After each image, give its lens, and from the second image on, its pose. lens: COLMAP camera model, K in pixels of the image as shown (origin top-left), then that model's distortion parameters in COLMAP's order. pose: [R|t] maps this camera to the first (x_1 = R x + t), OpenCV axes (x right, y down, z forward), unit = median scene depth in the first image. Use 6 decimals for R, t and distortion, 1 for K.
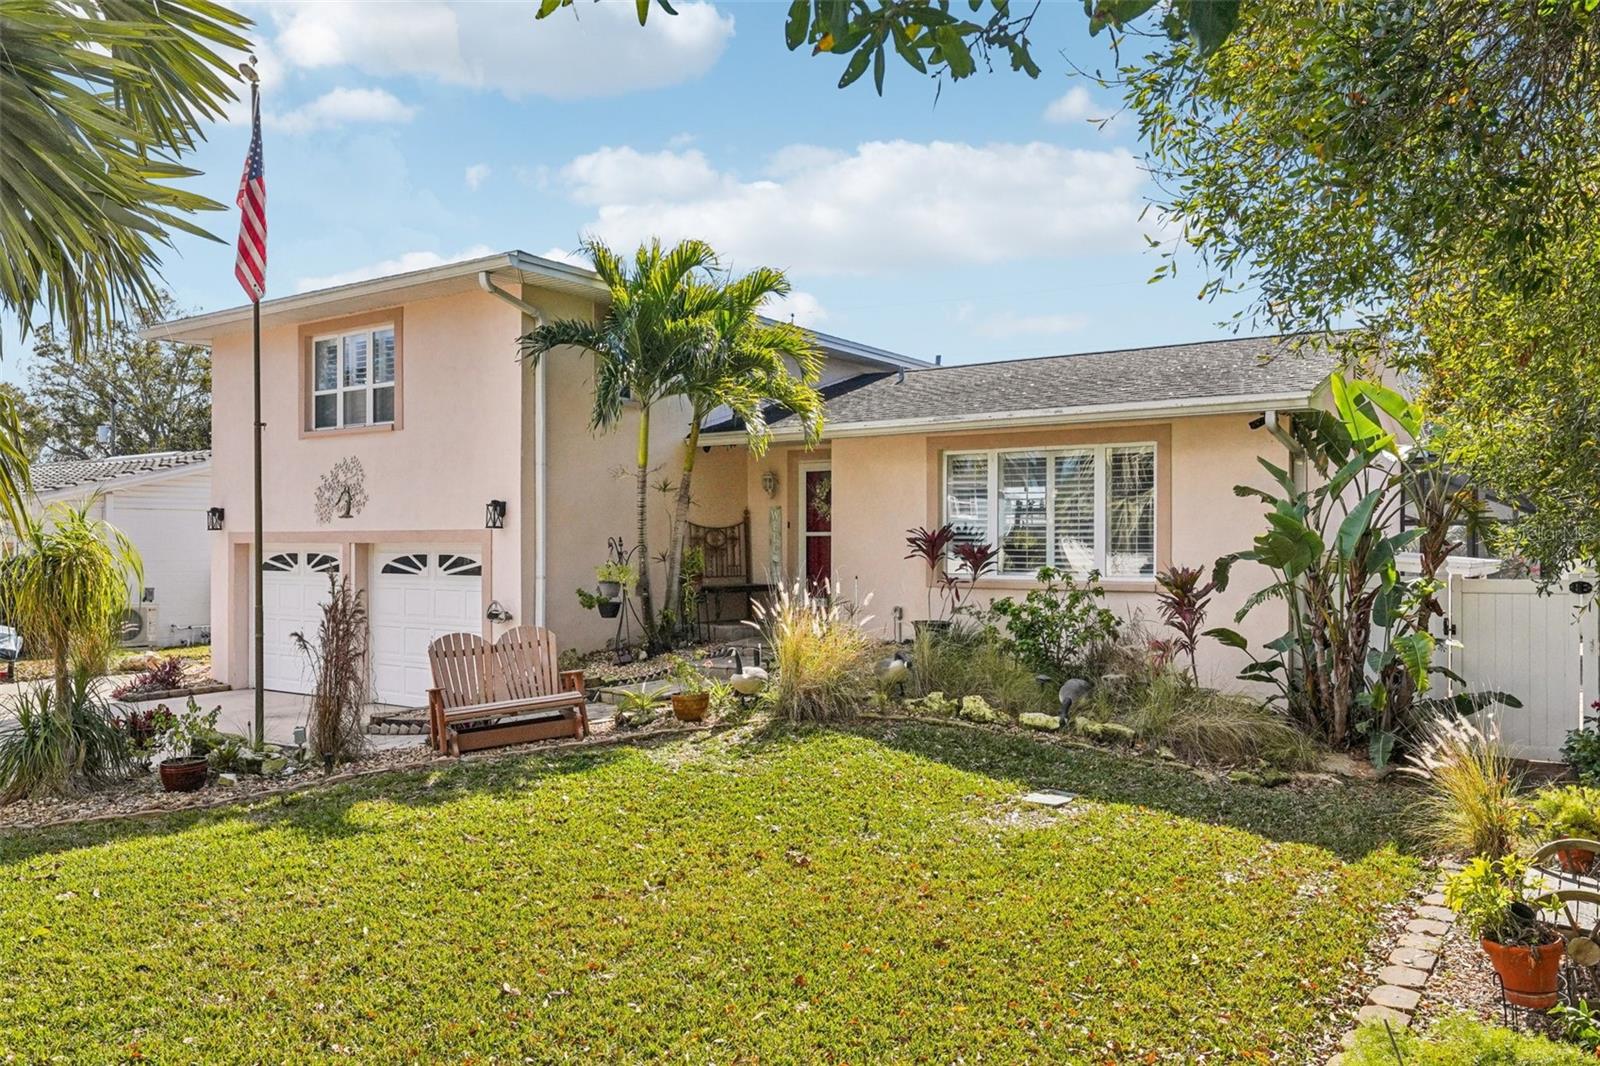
lens RADIAL K [[1171.8, 0, 797.4], [0, 1171.8, 543.6], [0, 0, 1]] dist [-0.004286, -0.004538]
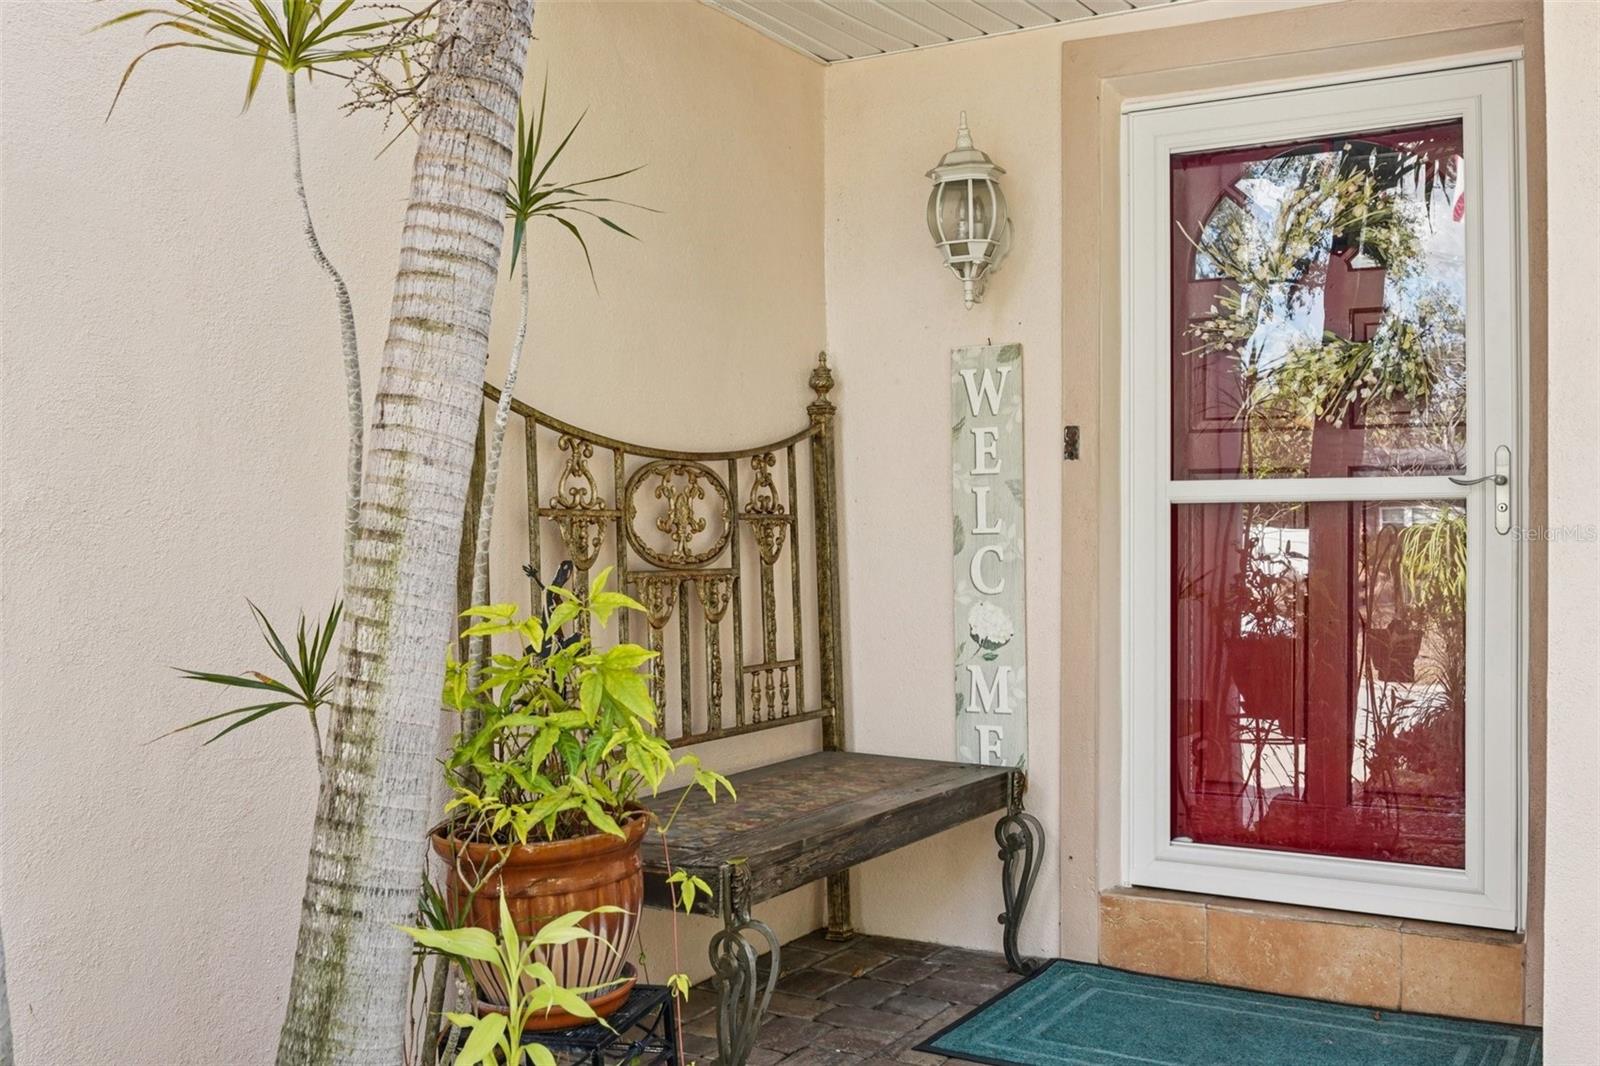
lens RADIAL K [[1553.0, 0, 792.5], [0, 1553.0, 520.5], [0, 0, 1]] dist [0.069462, 0.000000]
pose [[0.995938, 0.004833, 0.089908, -0.100456], [-0.004338, 0.999974, -0.005700, -0.003043], [-0.089933, 0.005287, 0.995934, 1.057124]]
